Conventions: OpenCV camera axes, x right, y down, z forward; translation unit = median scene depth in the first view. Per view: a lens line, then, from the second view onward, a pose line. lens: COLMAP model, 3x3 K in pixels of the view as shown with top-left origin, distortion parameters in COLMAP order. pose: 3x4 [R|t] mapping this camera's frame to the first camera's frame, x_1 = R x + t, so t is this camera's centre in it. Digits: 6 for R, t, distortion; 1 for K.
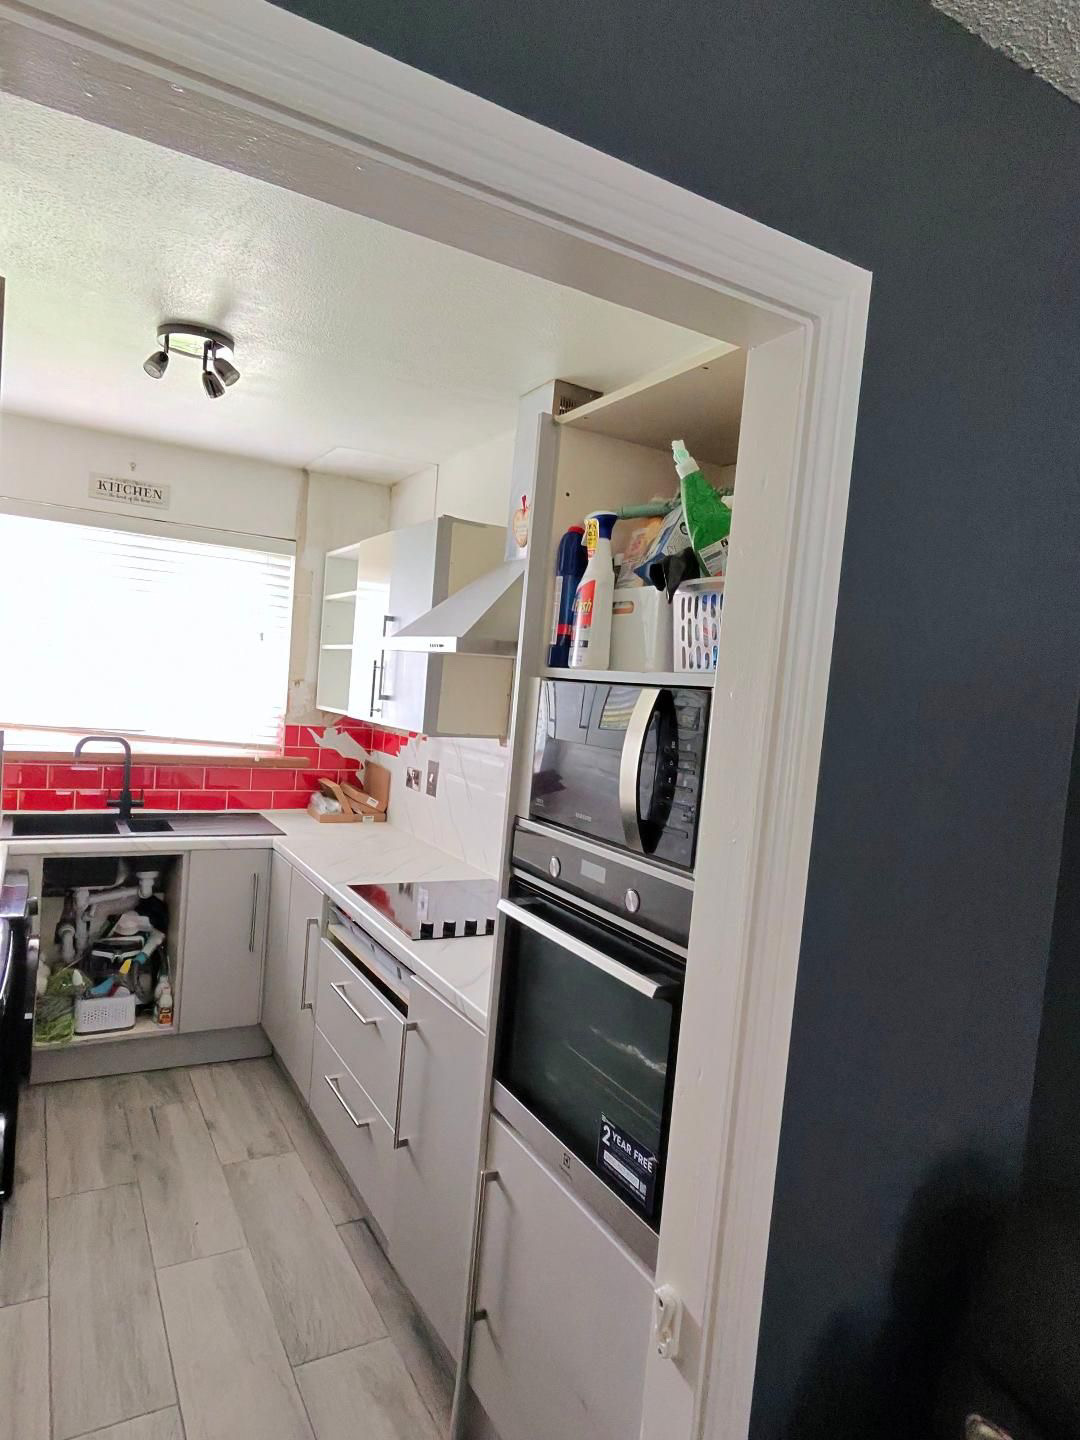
lens RADIAL K [[872.2, 0, 524.2], [0, 872.2, 736.8], [0, 0, 1]] dist [-0.001800, -0.000033]
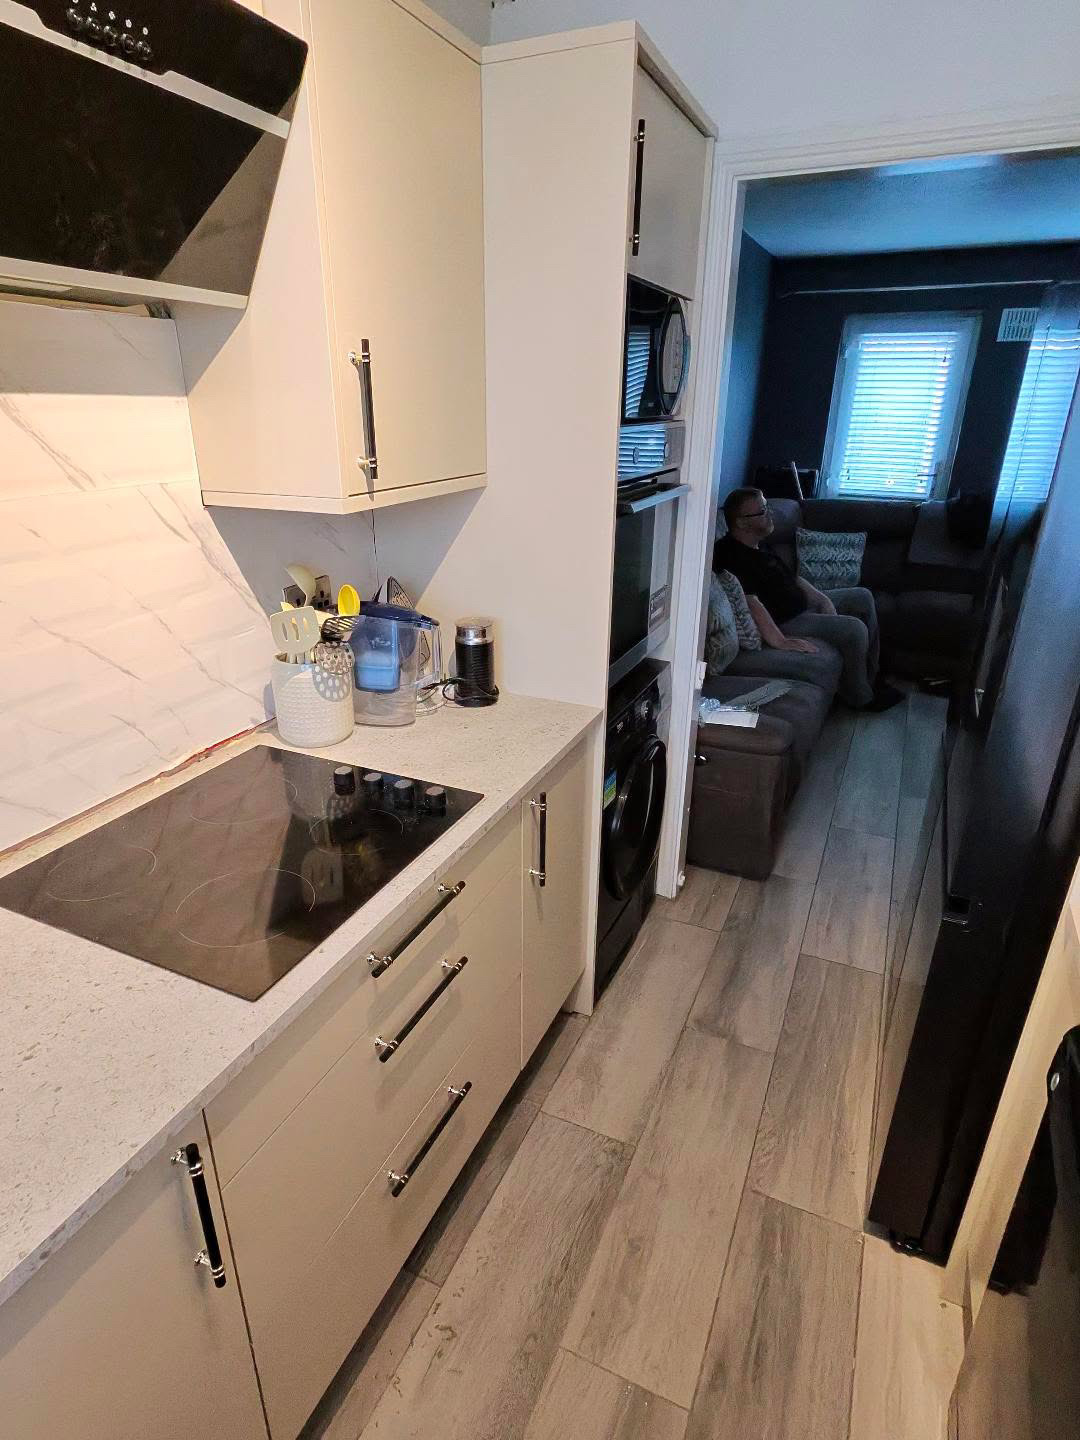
lens RADIAL K [[798.2, 0, 524.3], [0, 798.2, 736.2], [0, 0, 1]] dist [-0.003302, 0.002178]
pose [[-0.583064, -0.391111, 0.712087, -0.386625], [-0.002902, 0.877492, 0.479582, -0.070263], [-0.812421, 0.277560, -0.512770, 0.849327]]
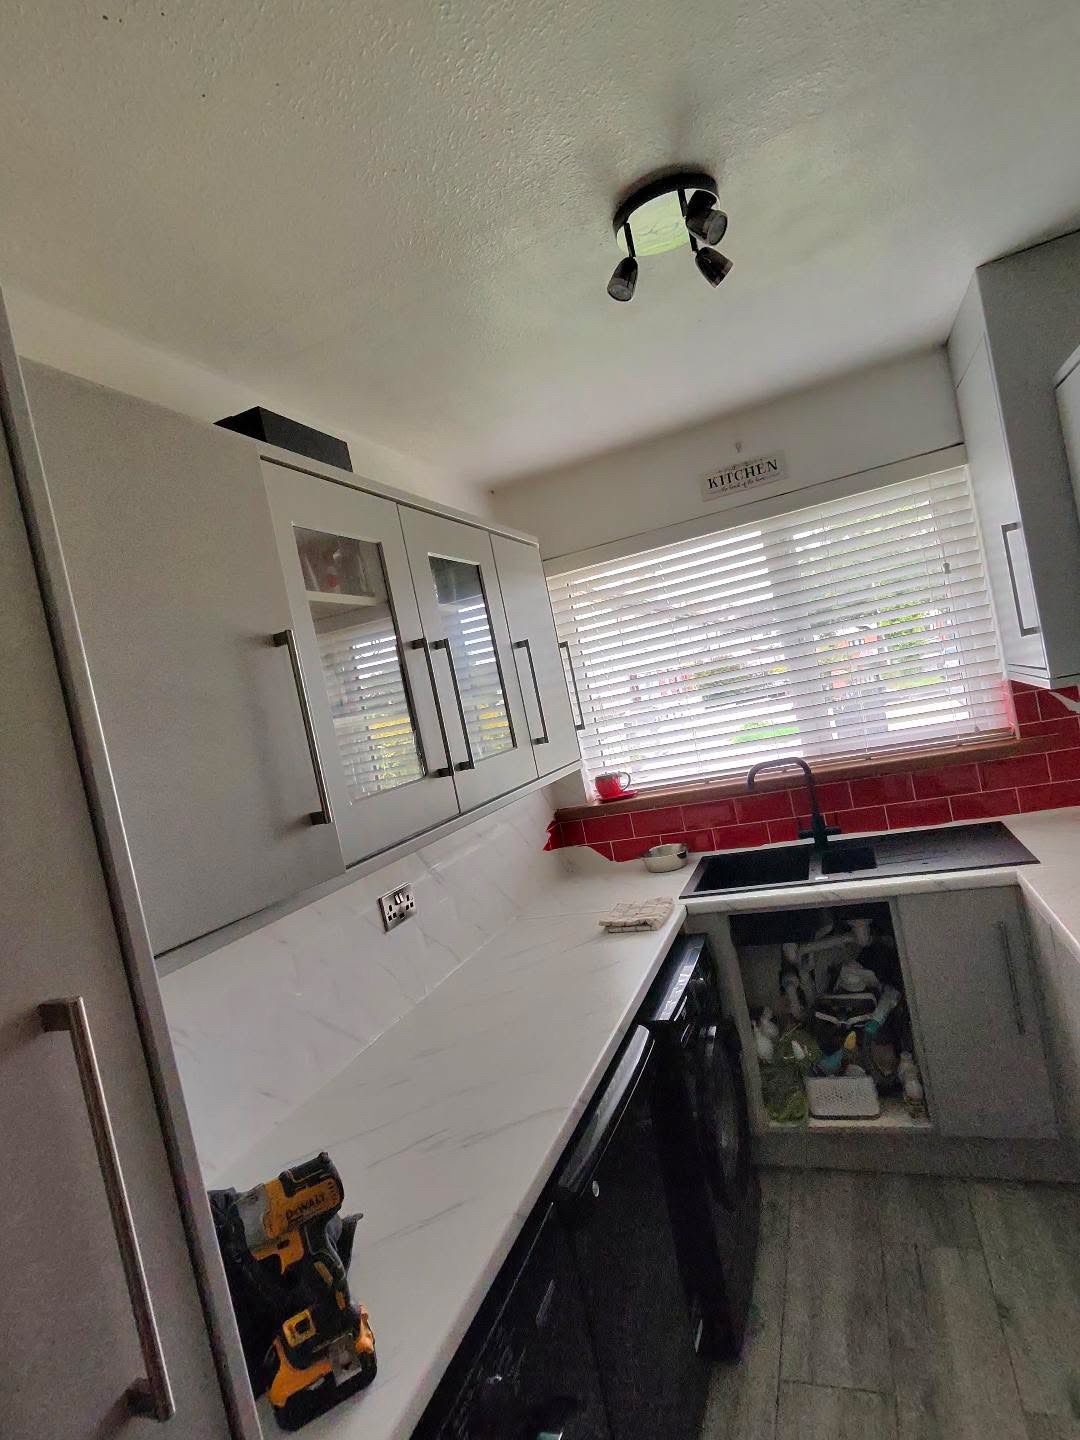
lens RADIAL K [[775.8, 0, 530.4], [0, 775.8, 735.4], [0, 0, 1]] dist [-0.000084, 0.001900]
pose [[0.604339, -0.177392, -0.776728, -0.028281], [0.205559, 0.976608, -0.063105, -0.026575], [0.769753, -0.121527, 0.626667, 0.346059]]
